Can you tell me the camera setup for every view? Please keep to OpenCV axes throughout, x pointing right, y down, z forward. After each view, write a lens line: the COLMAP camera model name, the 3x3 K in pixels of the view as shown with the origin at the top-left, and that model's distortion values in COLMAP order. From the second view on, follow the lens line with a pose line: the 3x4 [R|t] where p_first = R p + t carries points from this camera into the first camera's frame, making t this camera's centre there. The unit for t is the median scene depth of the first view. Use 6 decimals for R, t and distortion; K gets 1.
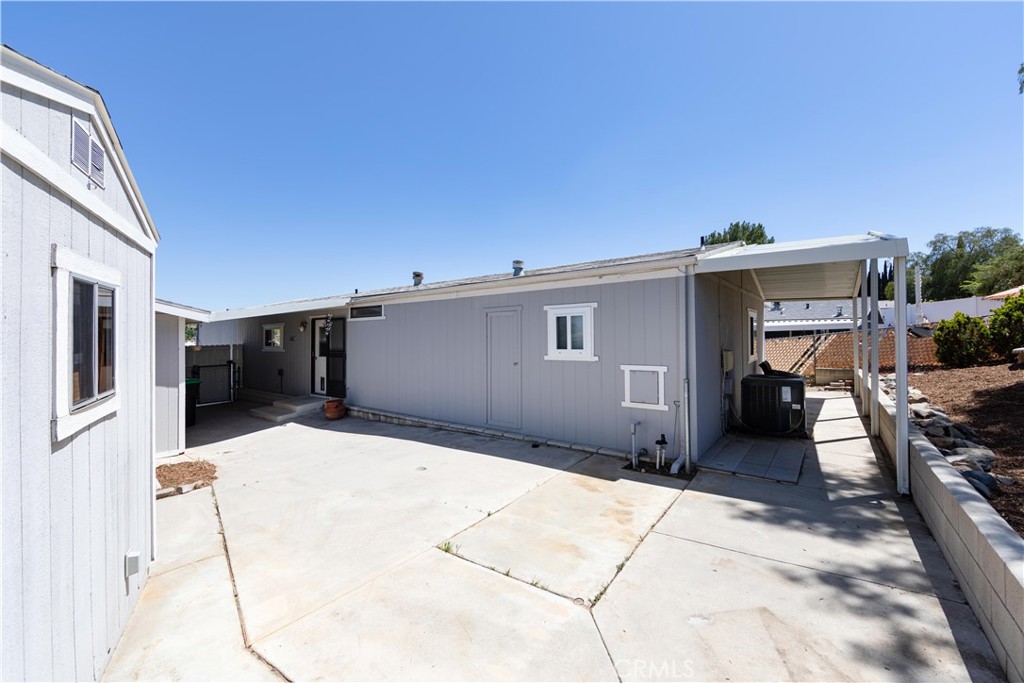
lens RADIAL K [[423.0, 0, 506.8], [0, 423.0, 336.0], [0, 0, 1]] dist [-0.000069, -0.003556]
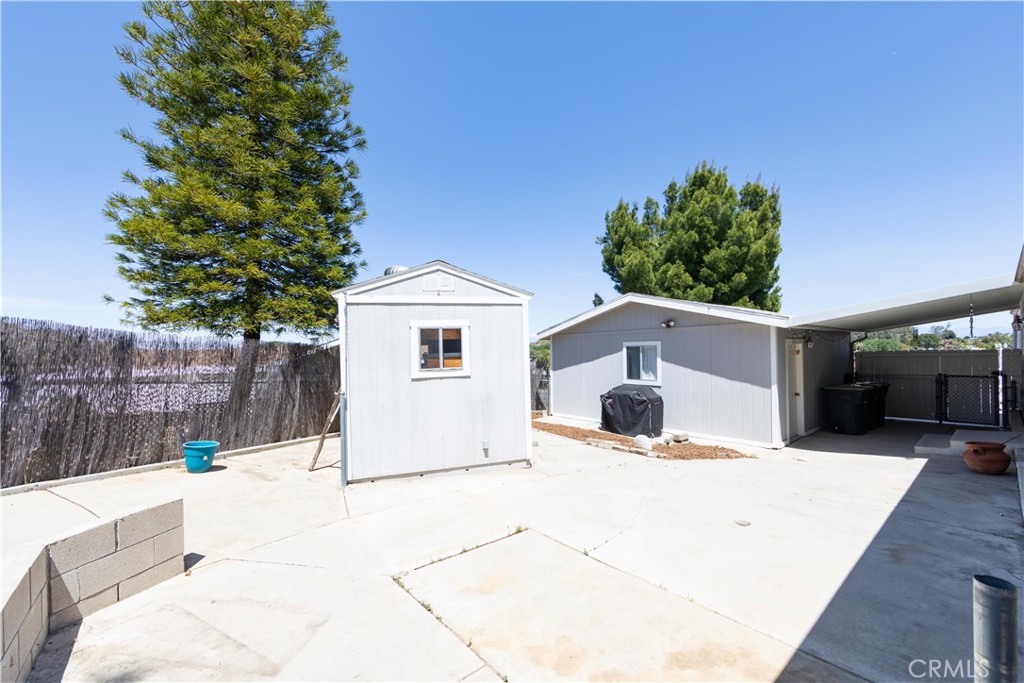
lens RADIAL K [[423.0, 0, 512.3], [0, 423.0, 347.4], [0, 0, 1]] dist [-0.000069, -0.003556]
pose [[-0.254512, 0.006918, -0.967045, 0.737924], [0.019053, 0.999816, 0.002138, -0.005799], [0.966882, -0.017881, -0.254597, 0.955341]]
